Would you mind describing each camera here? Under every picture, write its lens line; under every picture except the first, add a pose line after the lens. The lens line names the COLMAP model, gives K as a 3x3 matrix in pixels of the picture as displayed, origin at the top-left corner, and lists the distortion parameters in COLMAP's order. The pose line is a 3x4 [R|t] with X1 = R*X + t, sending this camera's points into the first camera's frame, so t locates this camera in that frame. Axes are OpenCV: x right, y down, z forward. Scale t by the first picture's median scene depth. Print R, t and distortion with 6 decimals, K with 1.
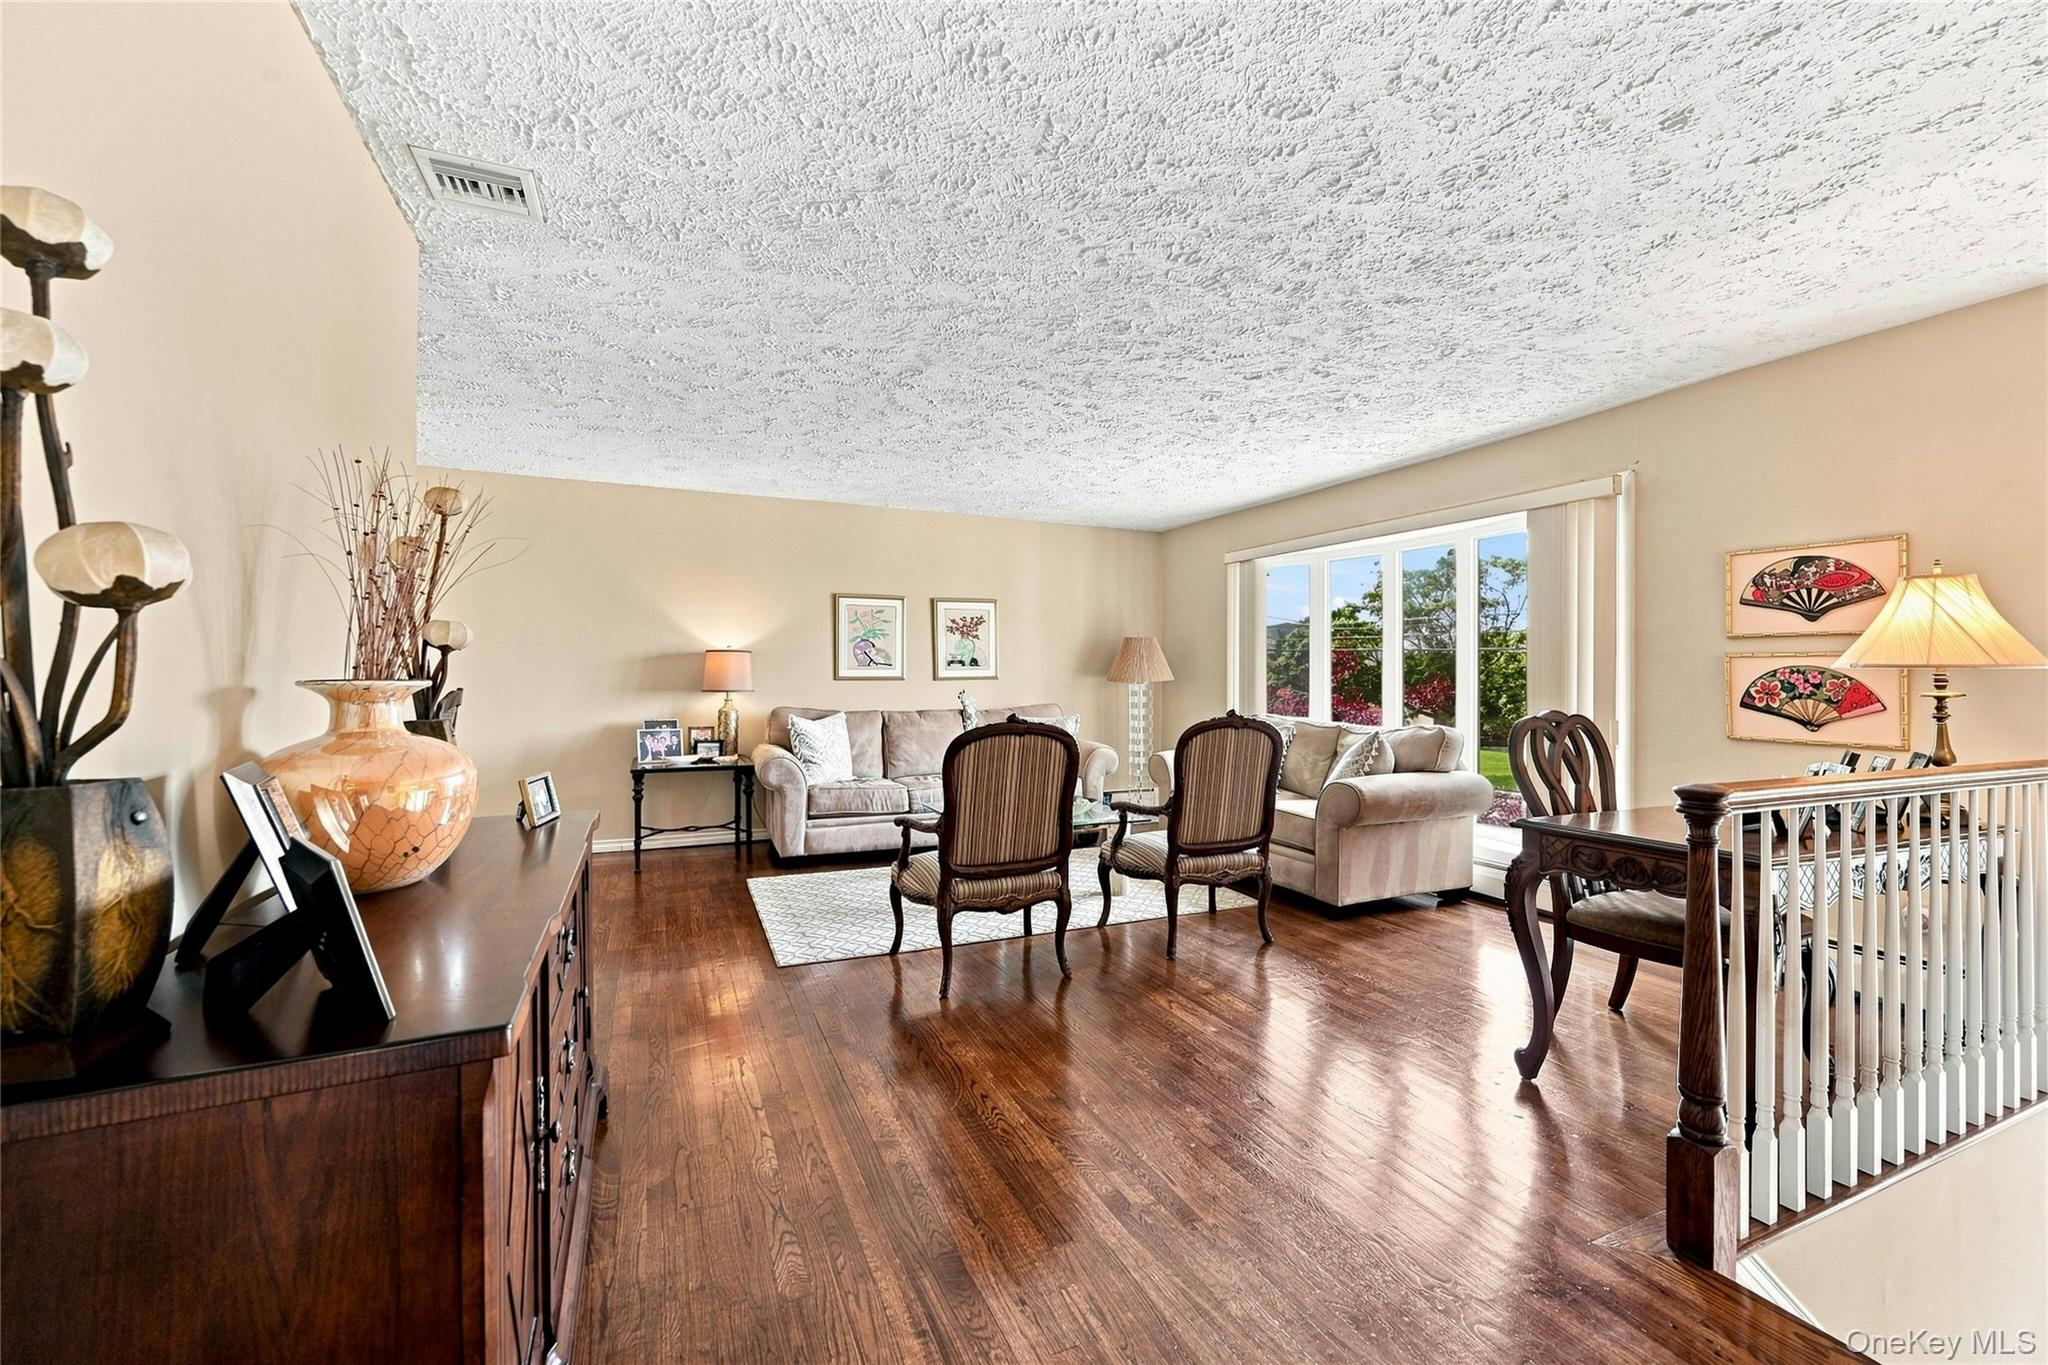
lens RADIAL K [[813.8, 0, 1024.0], [0, 813.8, 682.5], [0, 0, 1]] dist [-0.000592, -0.000111]
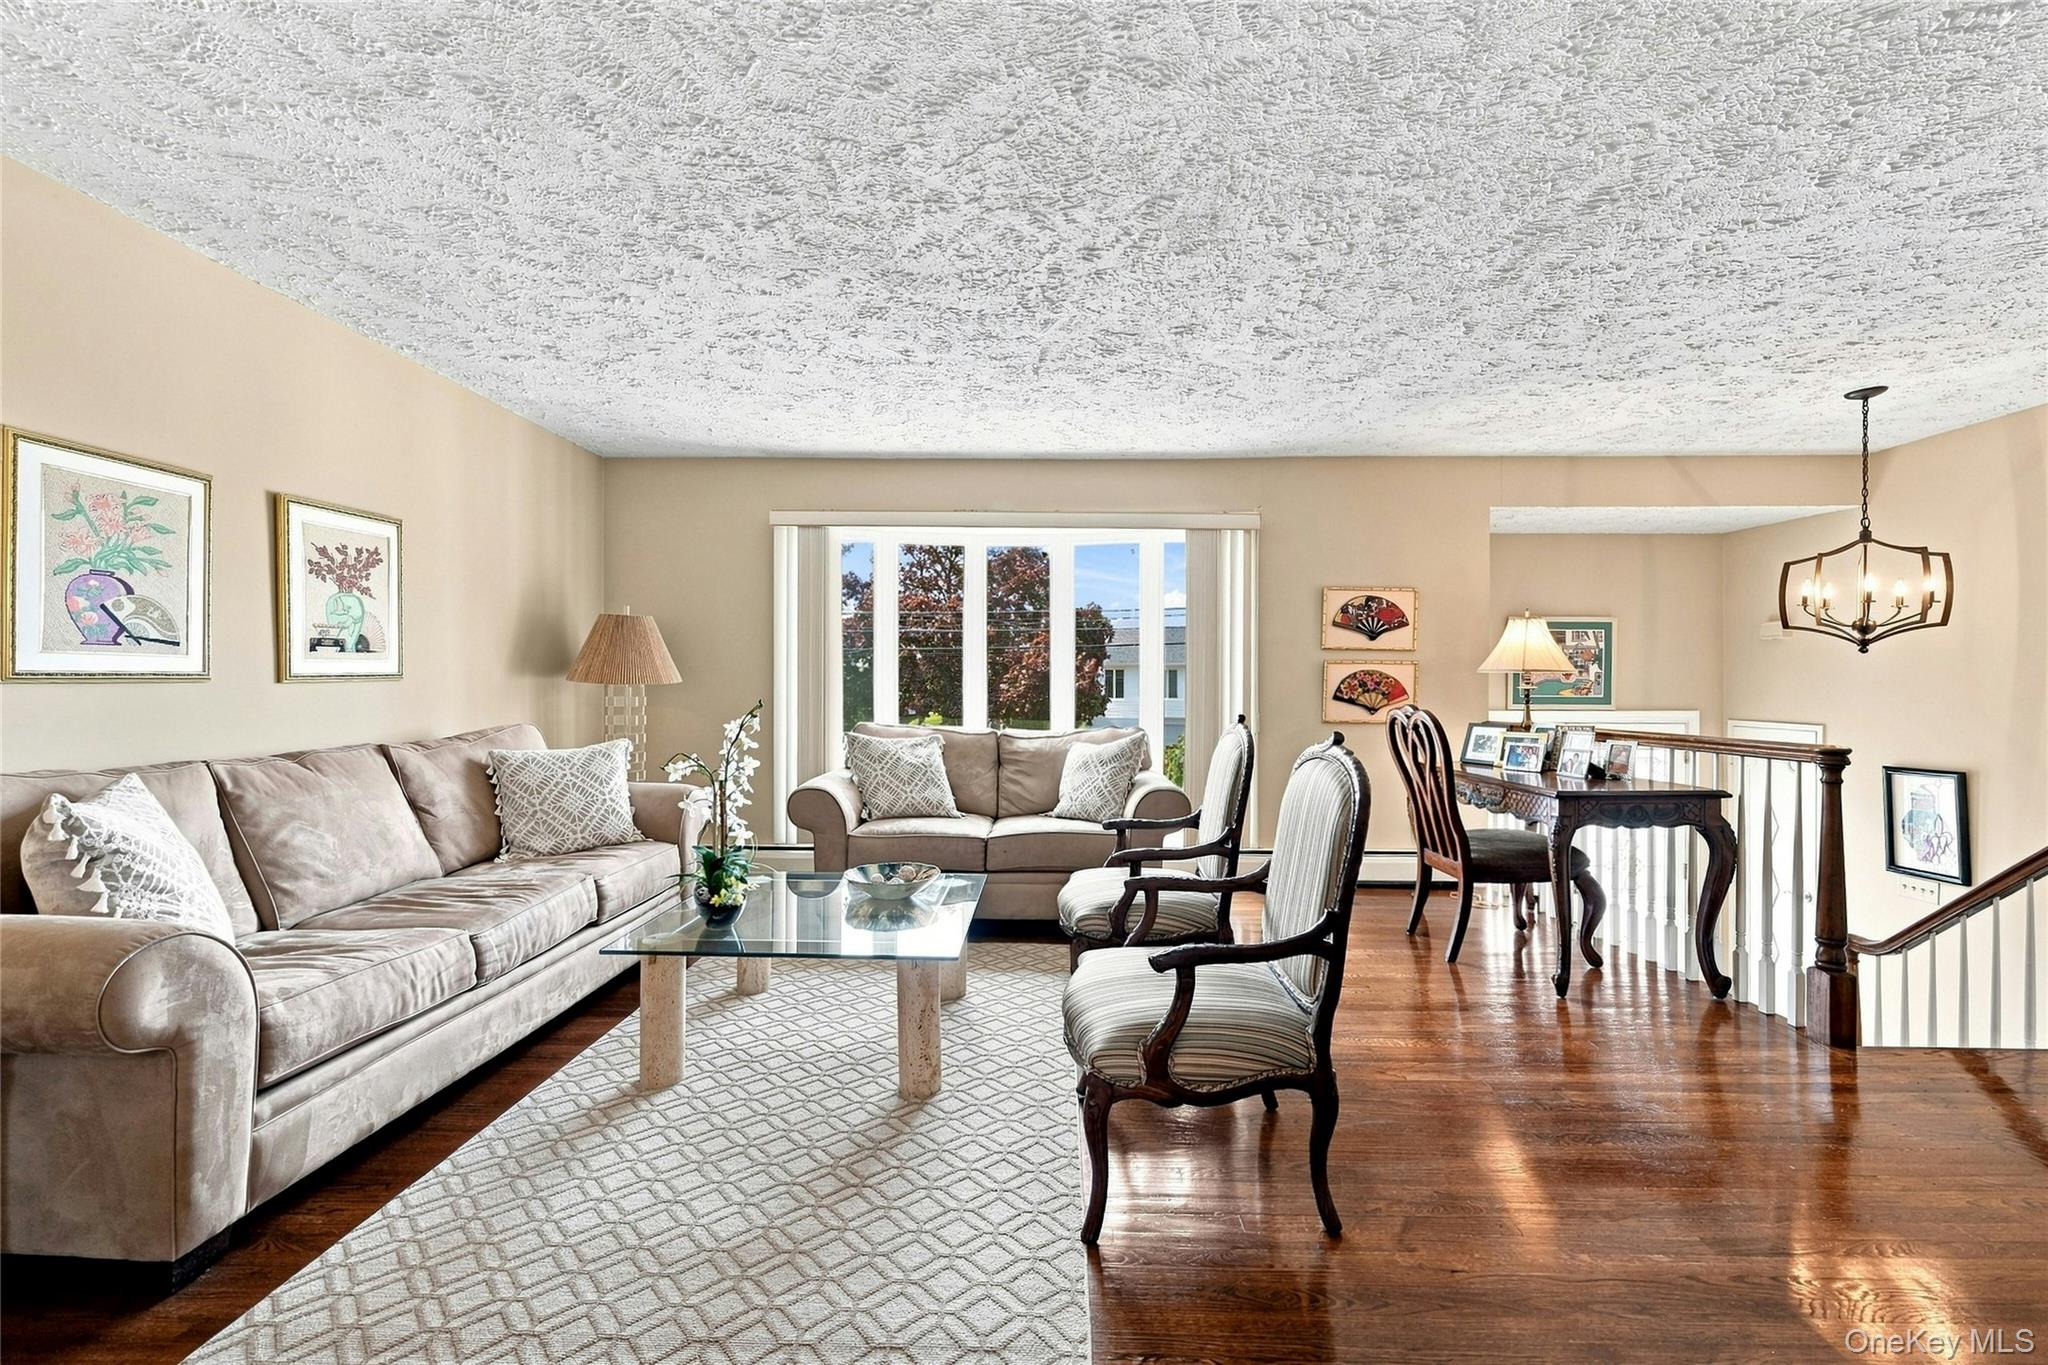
lens RADIAL K [[846.2, 0, 1032.6], [0, 846.2, 689.8], [0, 0, 1]] dist [0.000433, 0.000094]
pose [[0.432797, -0.009516, 0.901441, -0.607826], [0.005435, 0.999954, 0.007947, -0.000231], [-0.901475, 0.001460, 0.432828, 0.782120]]
